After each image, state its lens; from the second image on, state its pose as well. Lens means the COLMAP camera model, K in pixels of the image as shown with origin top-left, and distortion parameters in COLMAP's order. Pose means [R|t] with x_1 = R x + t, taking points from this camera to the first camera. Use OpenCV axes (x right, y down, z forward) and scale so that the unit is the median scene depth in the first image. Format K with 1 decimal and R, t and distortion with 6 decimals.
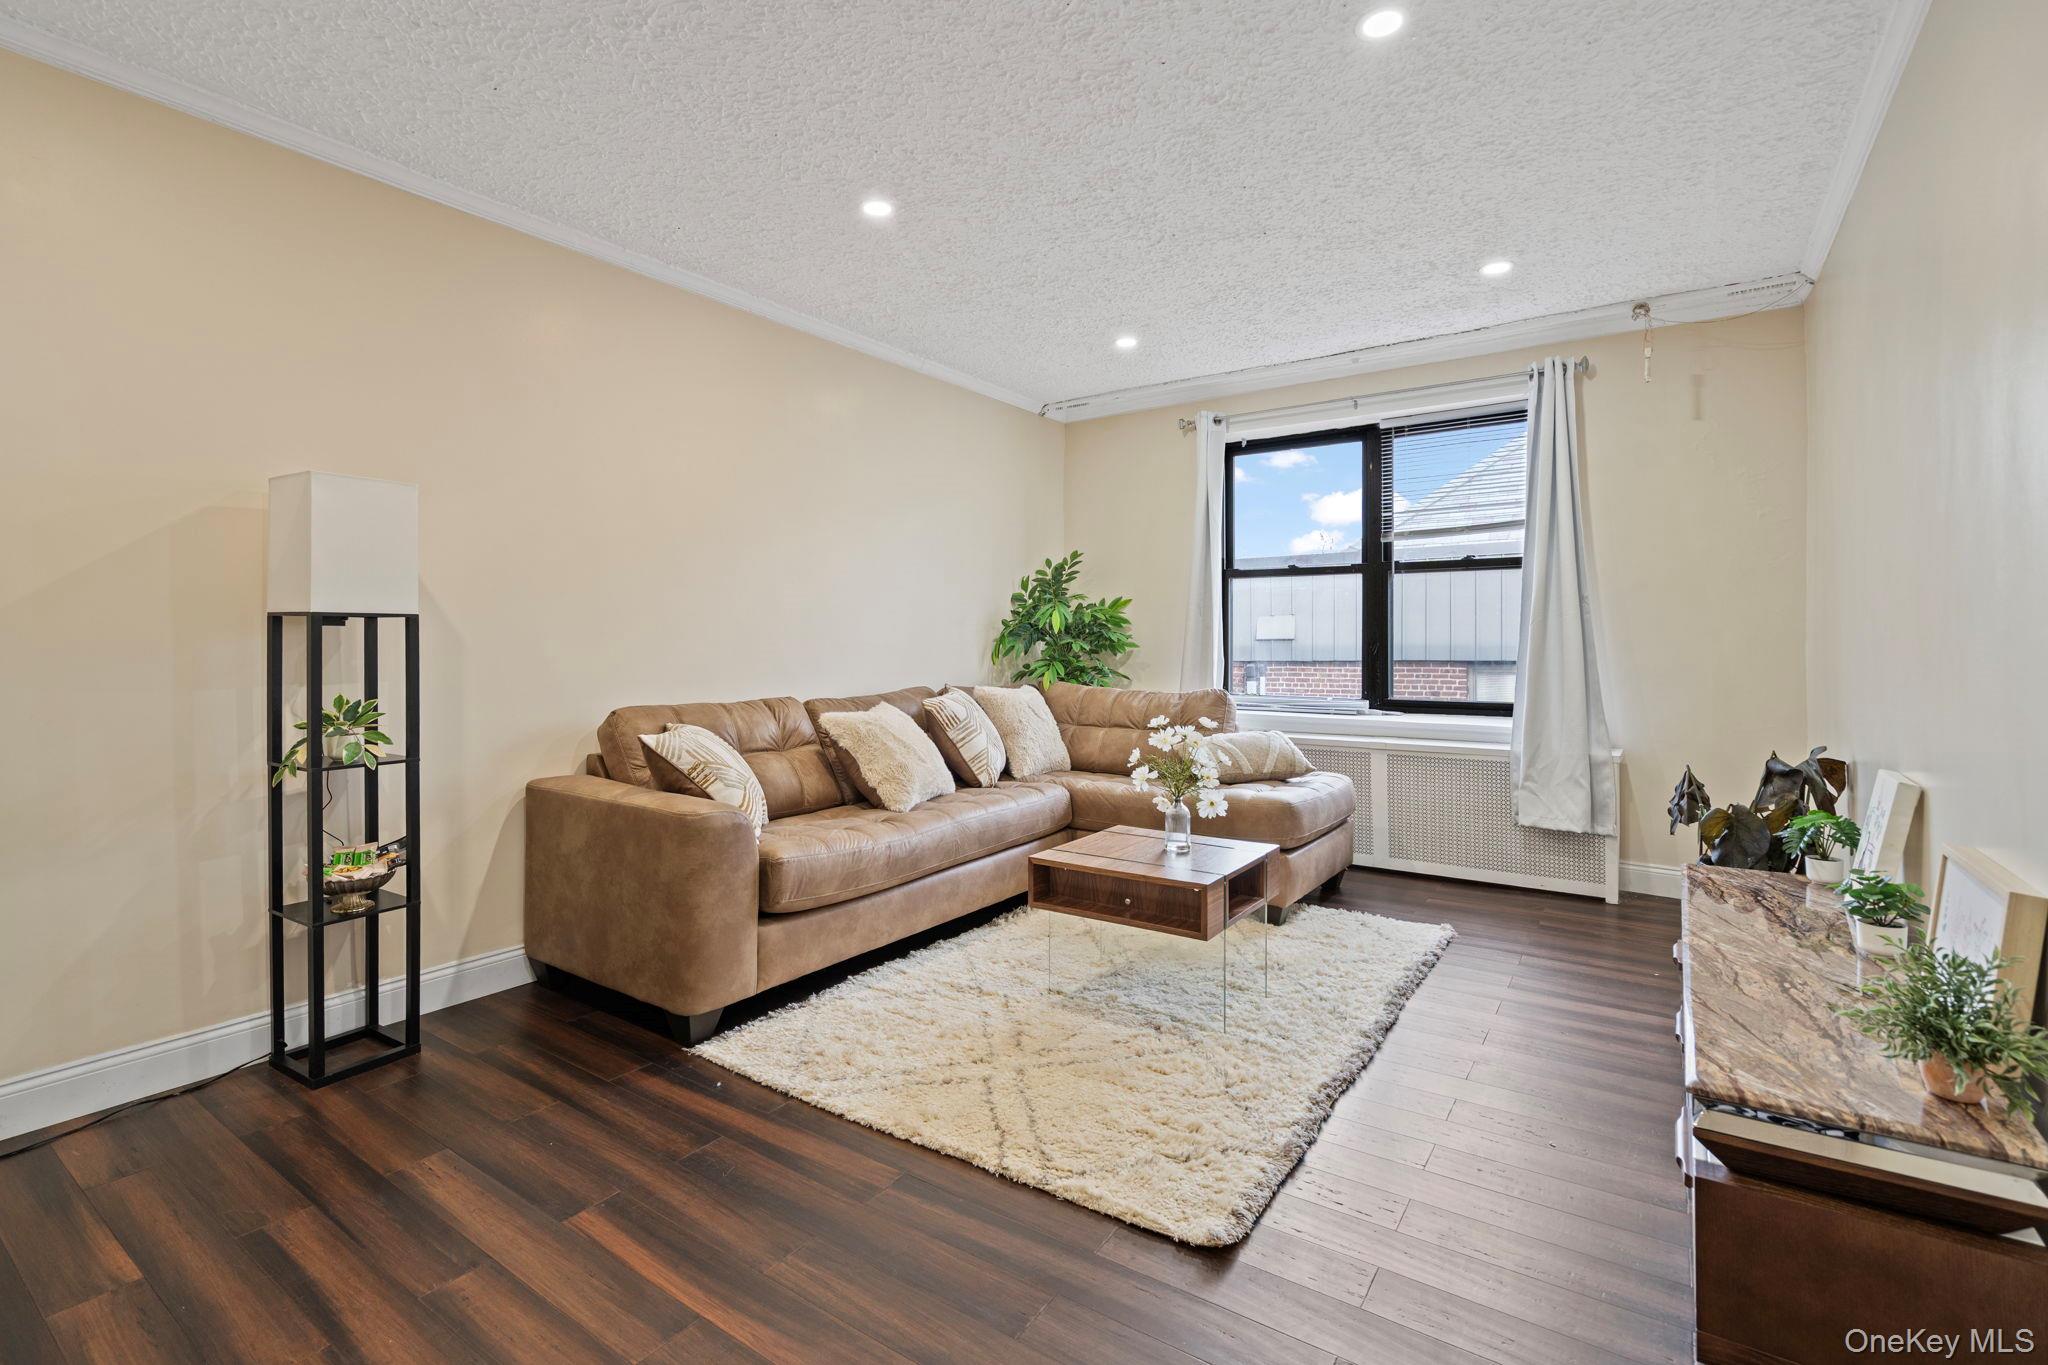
lens RADIAL K [[928.5, 0, 1017.9], [0, 928.5, 658.2], [0, 0, 1]] dist [-0.008964, 0.004874]
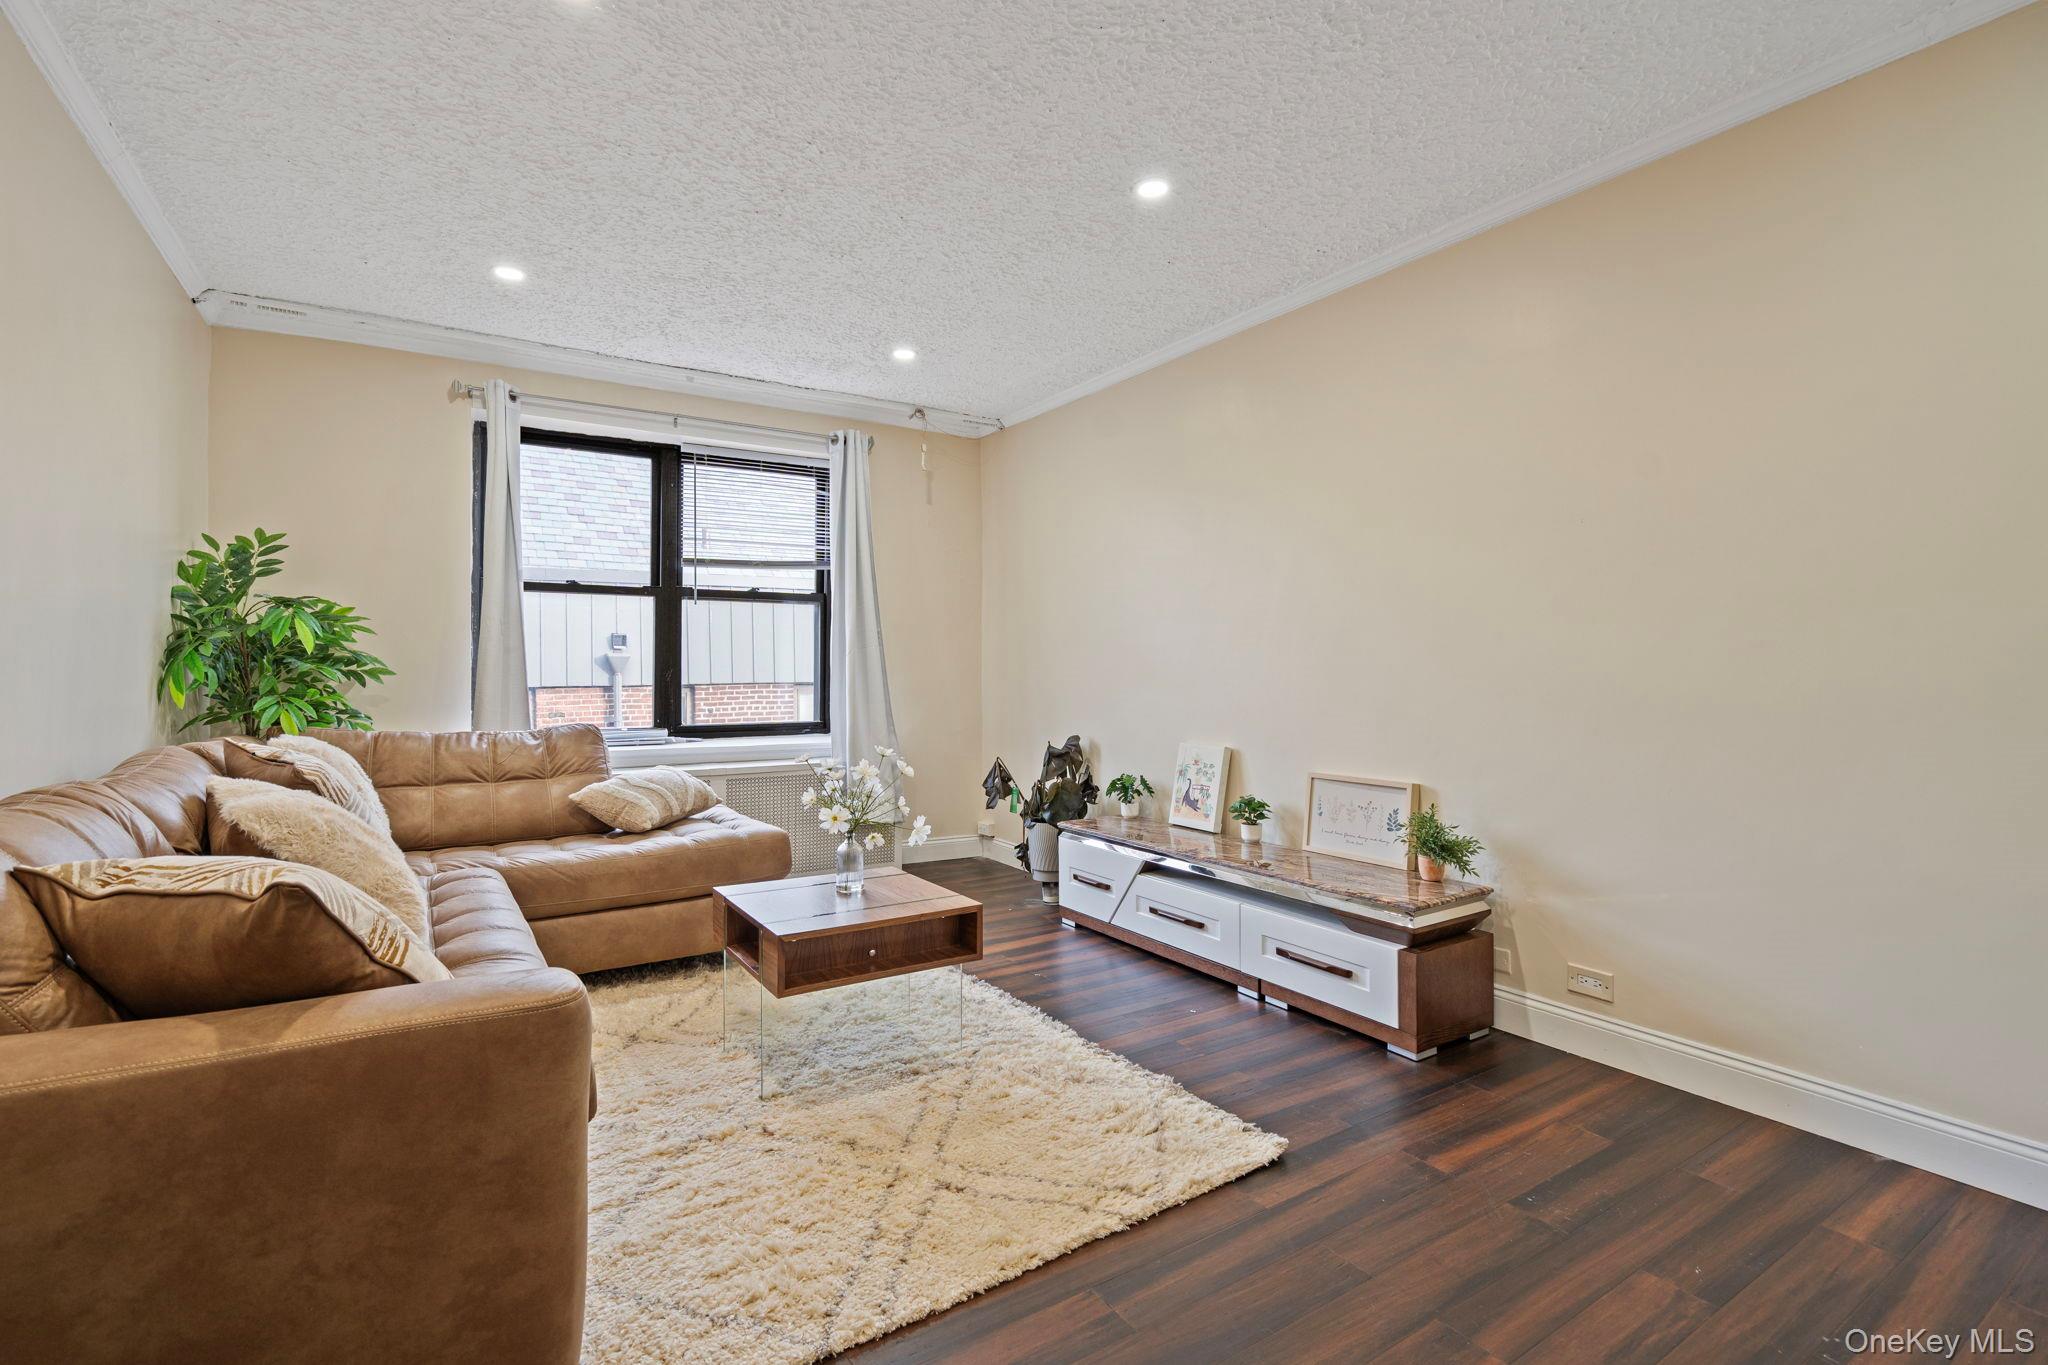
lens RADIAL K [[928.3, 0, 1007.9], [0, 928.3, 677.5], [0, 0, 1]] dist [-0.007266, 0.000898]
pose [[0.393421, -0.007085, 0.919331, -0.527700], [0.013731, 0.999904, 0.001830, -0.005956], [-0.919256, 0.011904, 0.393481, 0.411200]]
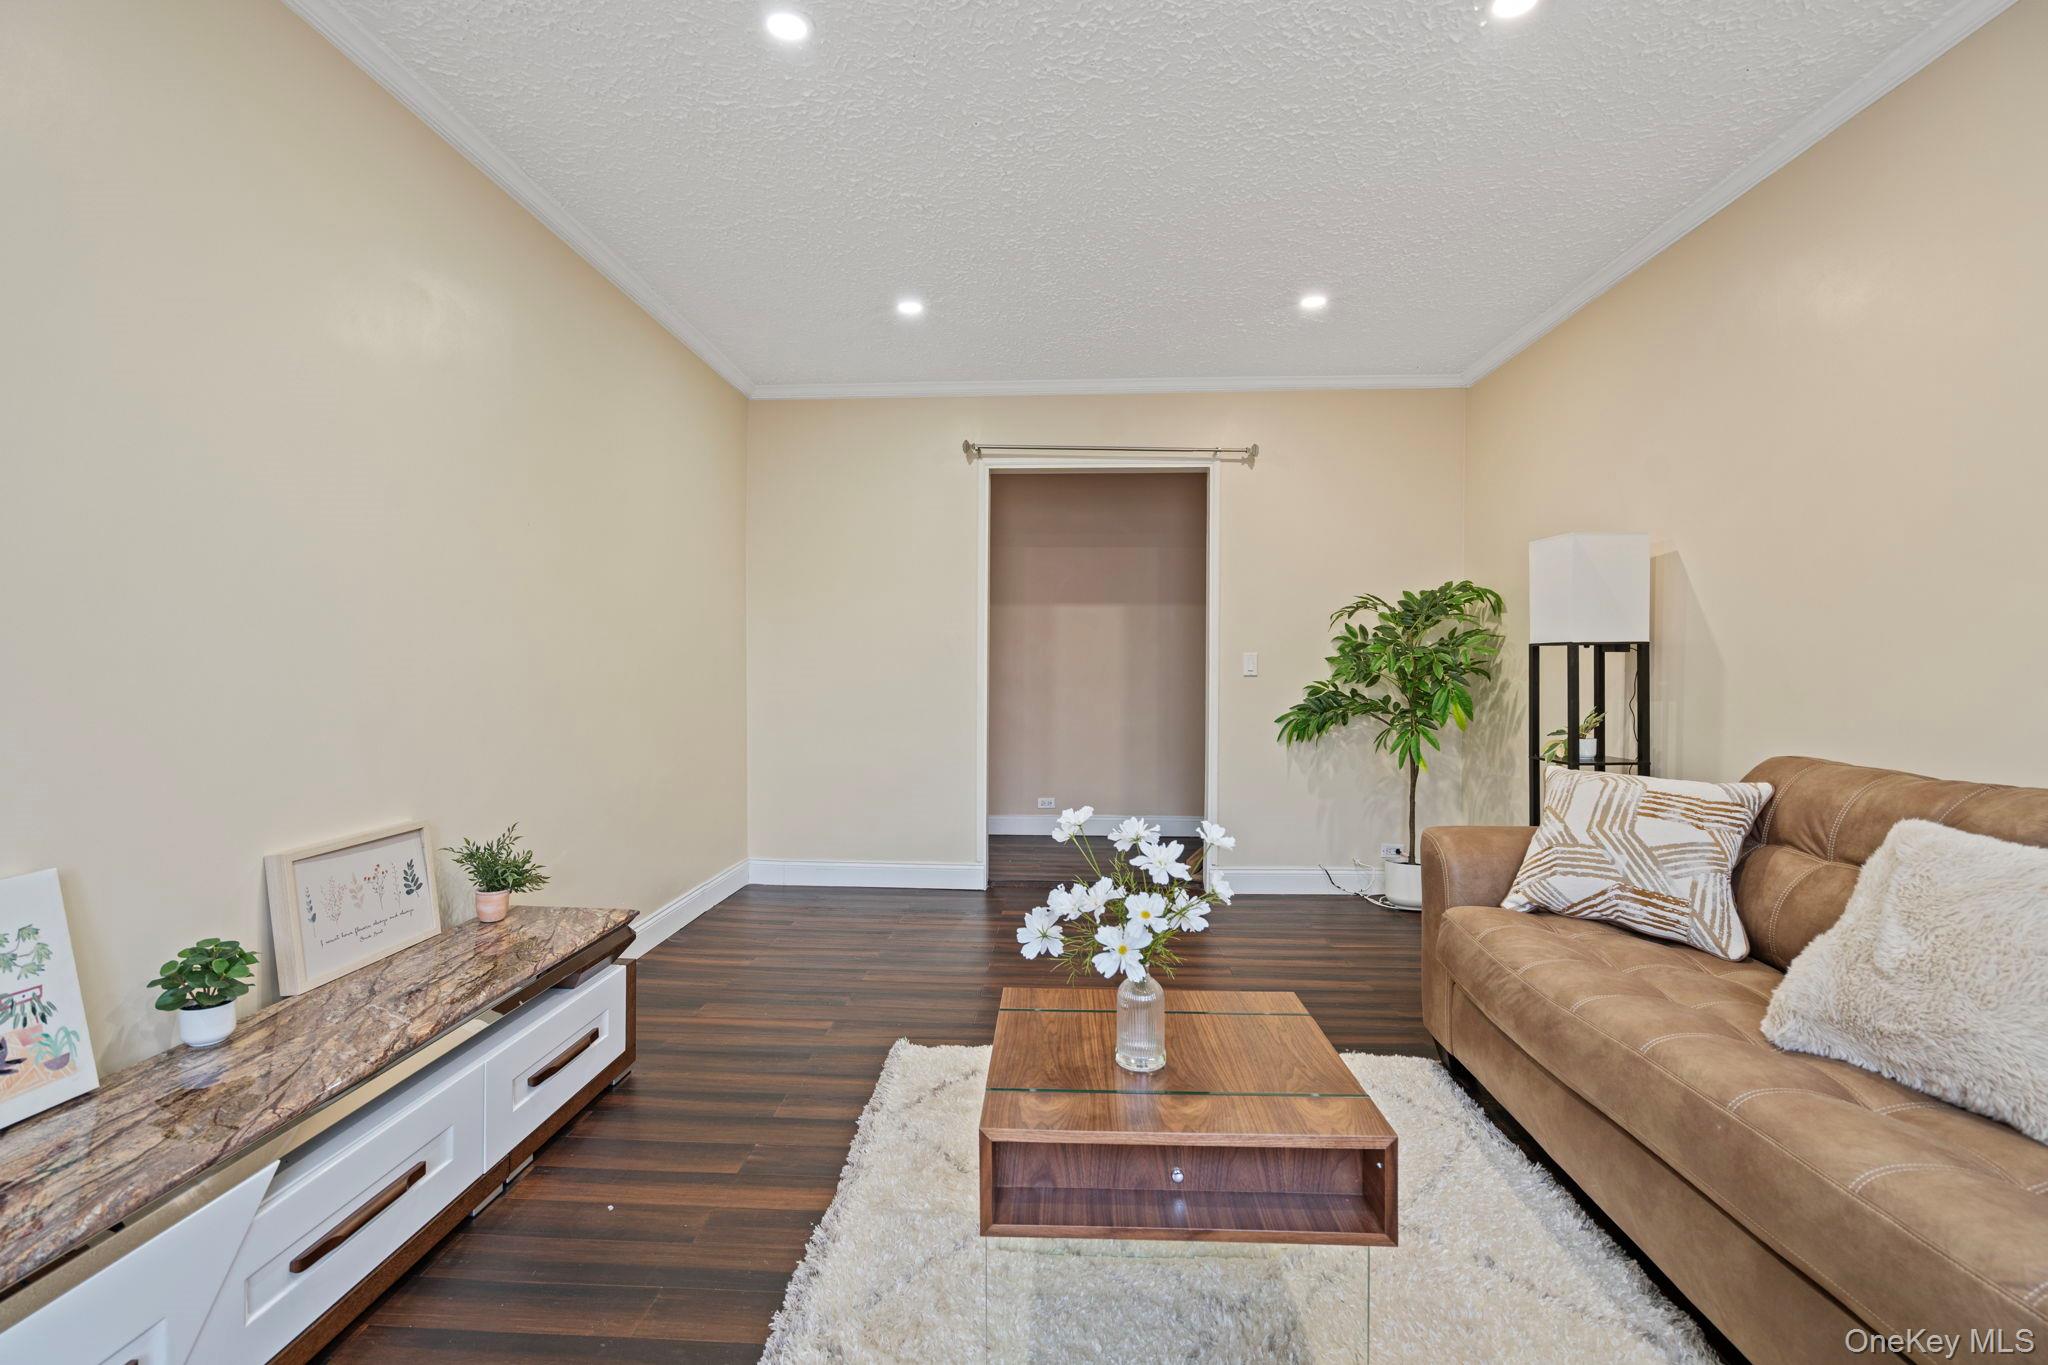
lens RADIAL K [[914.4, 0, 1015.9], [0, 914.4, 688.4], [0, 0, 1]] dist [-0.011387, 0.006263]
pose [[-0.844226, 0.010777, -0.535879, 0.334668], [-0.007178, 0.999481, 0.031408, -0.014136], [0.535940, 0.030362, -0.843710, 1.103800]]
